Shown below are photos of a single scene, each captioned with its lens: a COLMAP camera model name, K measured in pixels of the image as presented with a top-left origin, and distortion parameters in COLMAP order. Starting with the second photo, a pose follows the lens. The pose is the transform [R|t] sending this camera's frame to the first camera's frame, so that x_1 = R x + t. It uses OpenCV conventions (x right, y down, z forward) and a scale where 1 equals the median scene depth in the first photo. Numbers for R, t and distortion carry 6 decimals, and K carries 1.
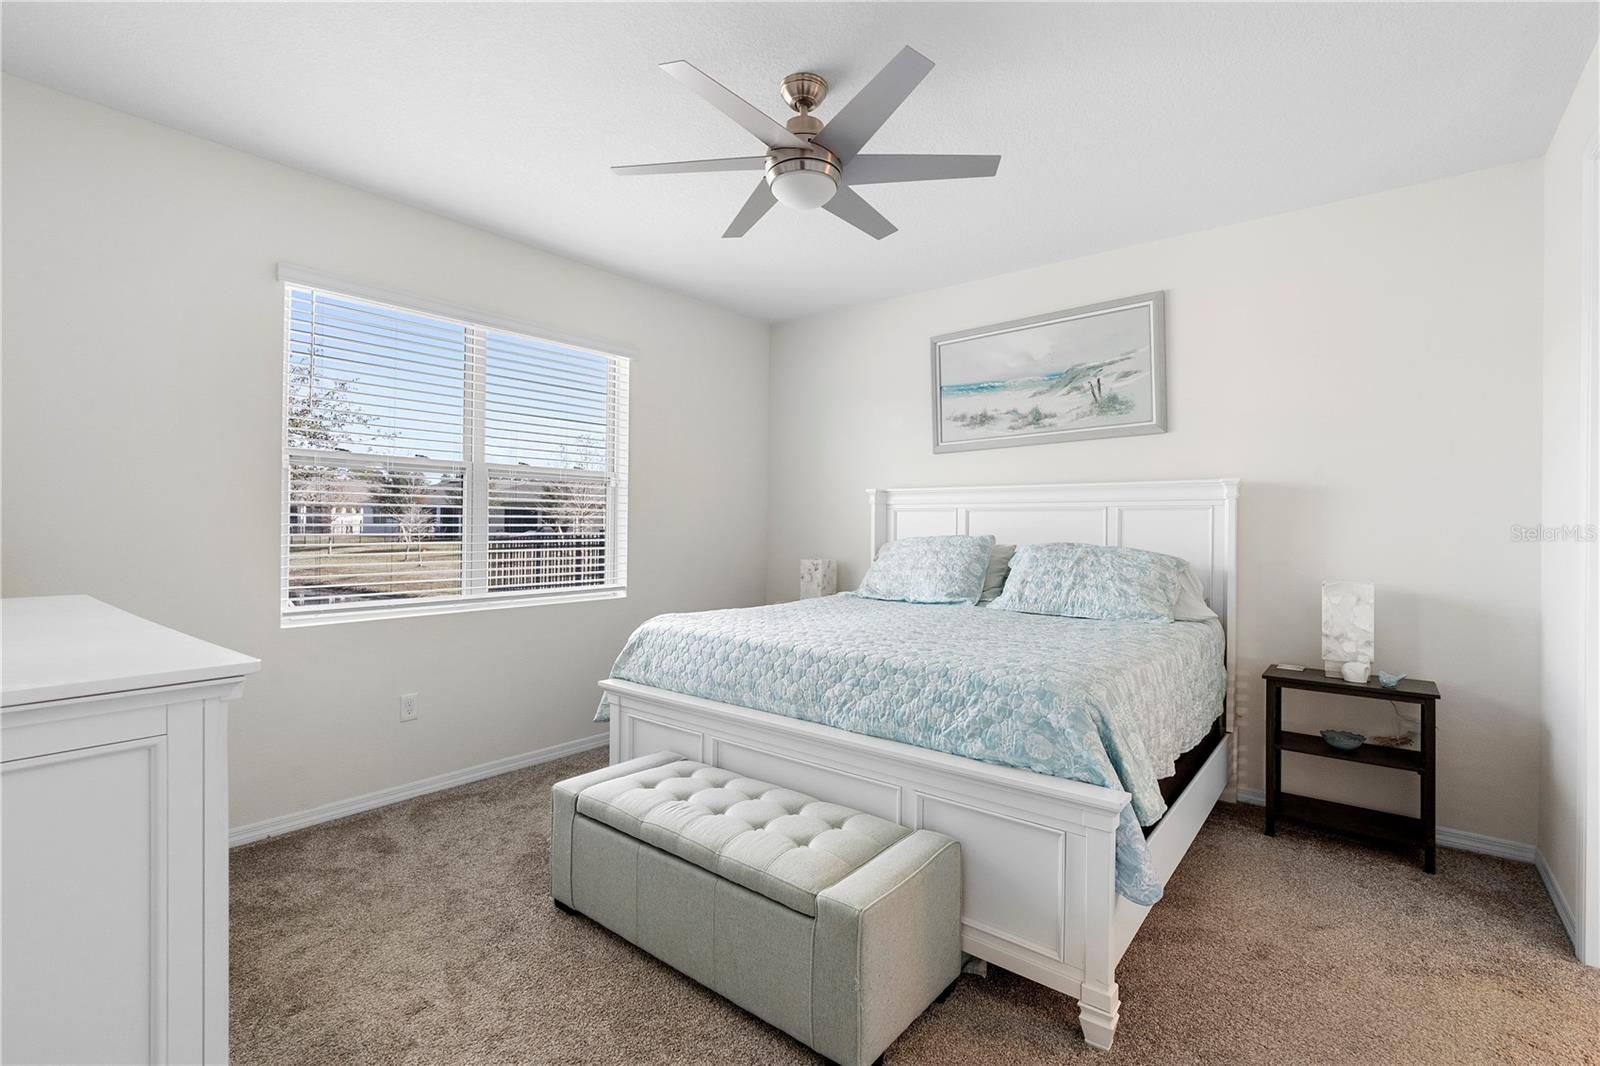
lens RADIAL K [[734.6, 0, 797.5], [0, 734.6, 529.9], [0, 0, 1]] dist [-0.009904, 0.000893]
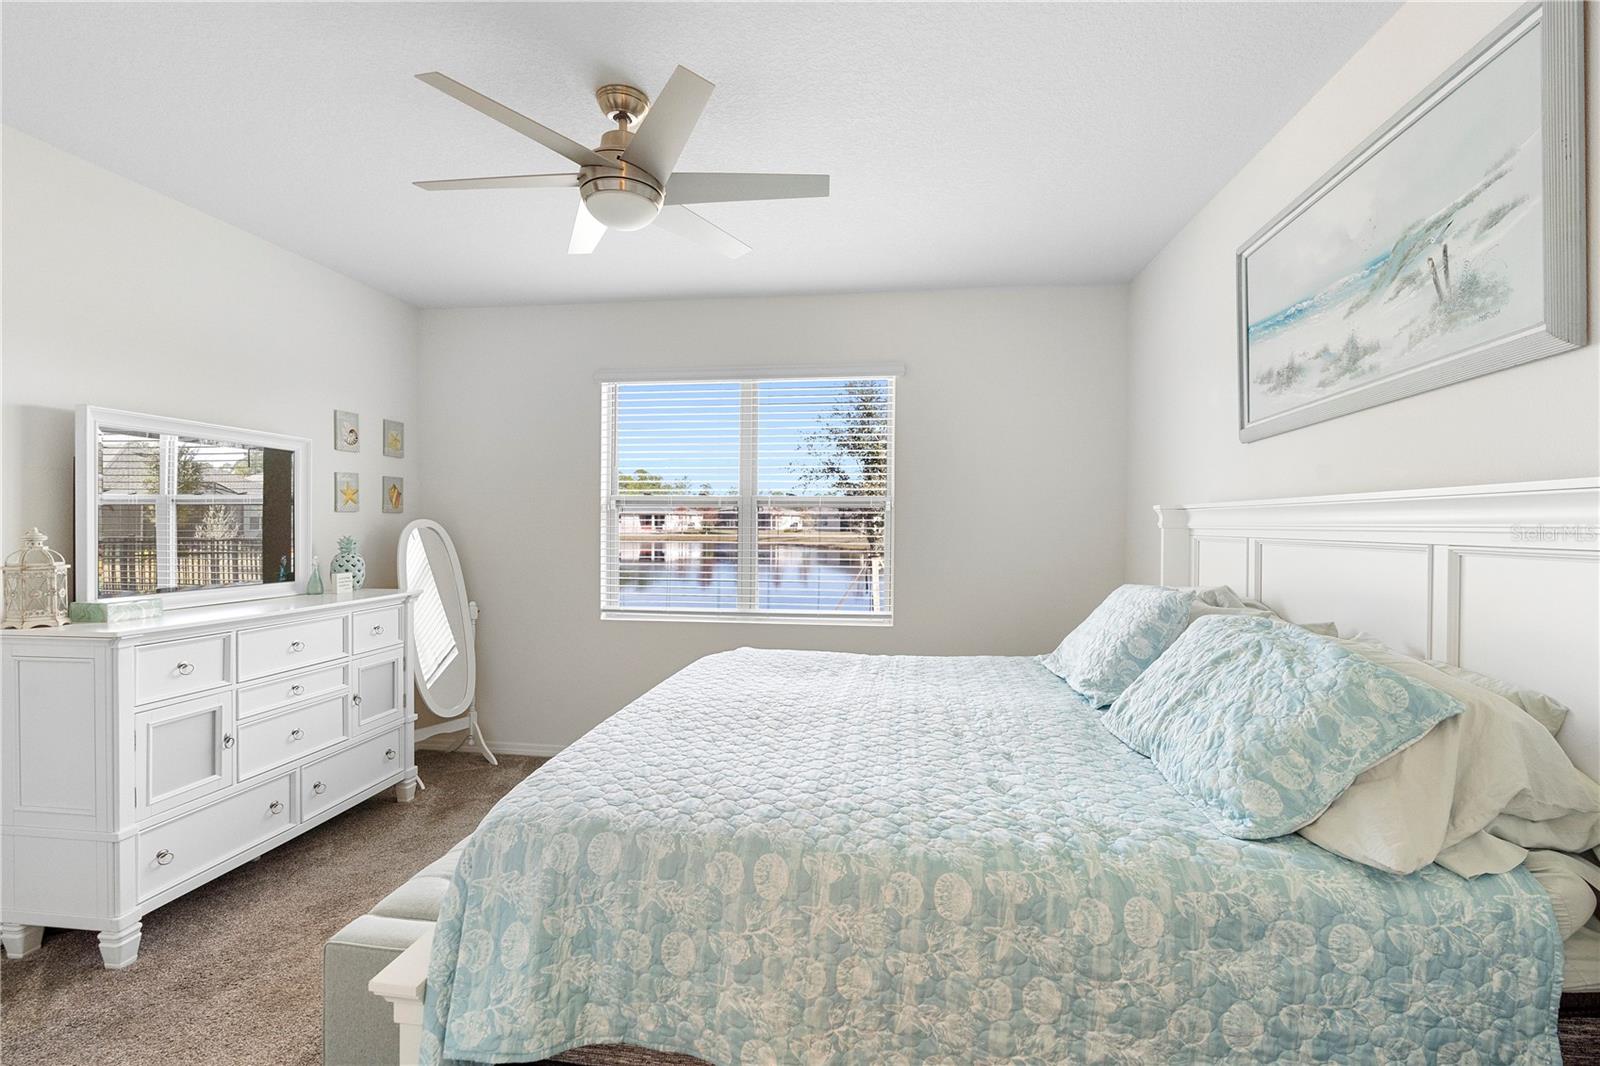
lens RADIAL K [[734.6, 0, 797.5], [0, 734.6, 529.9], [0, 0, 1]] dist [-0.009904, 0.000893]
pose [[0.512022, 0.004610, -0.858960, 0.564303], [-0.008956, 0.999960, 0.000028, -0.035331], [0.858925, 0.007679, 0.512043, 0.442172]]
